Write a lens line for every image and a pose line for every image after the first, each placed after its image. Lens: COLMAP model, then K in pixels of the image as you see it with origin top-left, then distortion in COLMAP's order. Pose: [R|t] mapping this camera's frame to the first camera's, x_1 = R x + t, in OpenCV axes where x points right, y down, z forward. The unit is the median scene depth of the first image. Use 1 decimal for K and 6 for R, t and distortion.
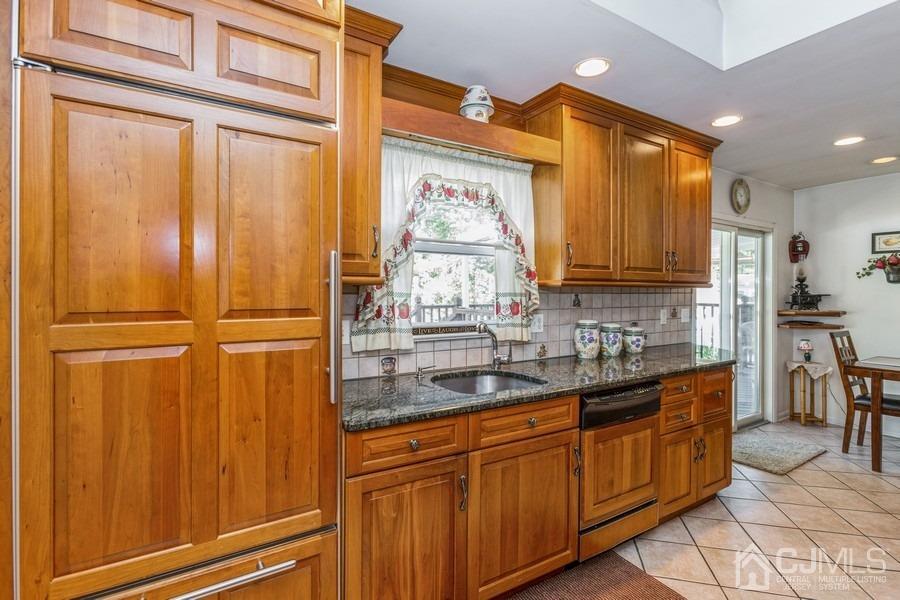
lens RADIAL K [[424.4, 0, 449.5], [0, 424.4, 294.9], [0, 0, 1]] dist [-0.000667, -0.000084]
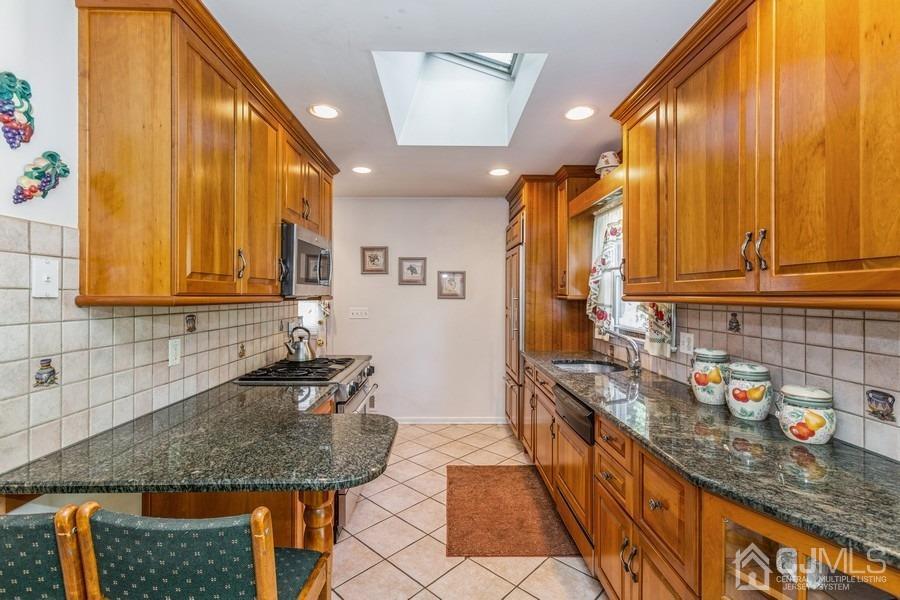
lens RADIAL K [[408.7, 0, 448.6], [0, 408.7, 295.6], [0, 0, 1]] dist [0.000638, 0.000694]
pose [[-0.513241, 0.000462, -0.858244, 1.094649], [-0.005090, 0.999981, 0.003582, -0.029165], [0.858229, 0.006207, -0.513229, 0.933587]]
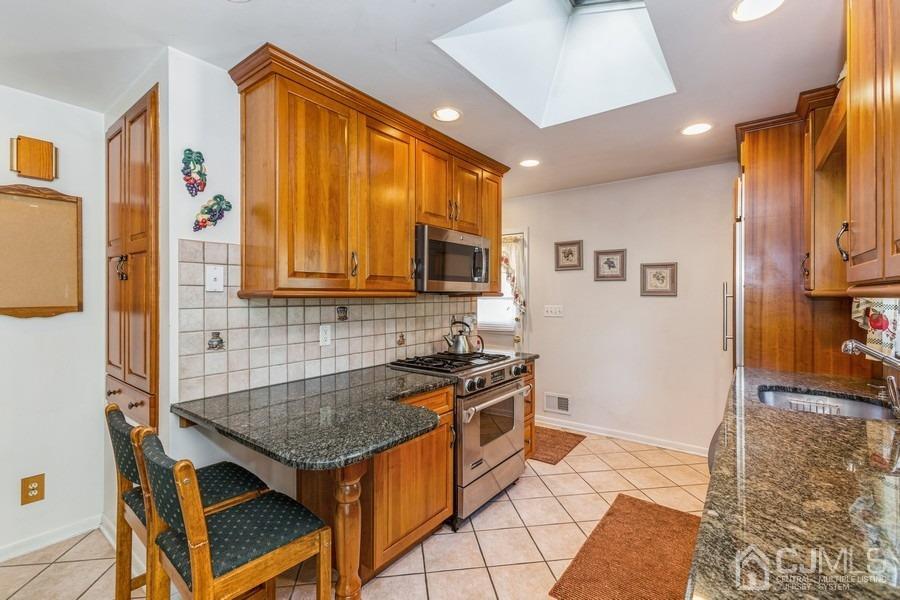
lens RADIAL K [[396.5, 0, 450.2], [0, 396.5, 296.7], [0, 0, 1]] dist [-0.009042, 0.000290]
pose [[-0.934421, 0.002455, -0.356162, 0.808321], [-0.000131, 0.999974, 0.007234, -0.019500], [0.356171, 0.006806, -0.934396, 1.075352]]
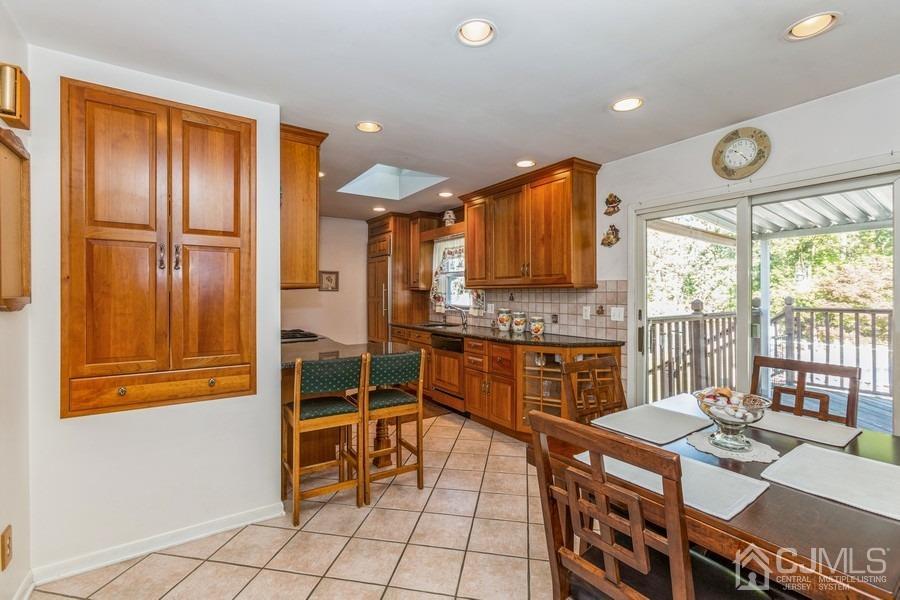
lens RADIAL K [[399.4, 0, 447.2], [0, 399.4, 292.8], [0, 0, 1]] dist [-0.000669, 0.000558]
pose [[0.034382, -0.001981, -0.999407, 1.850432], [-0.002442, 0.999995, -0.002066, 0.000814], [0.999406, 0.002512, 0.034377, 0.686370]]
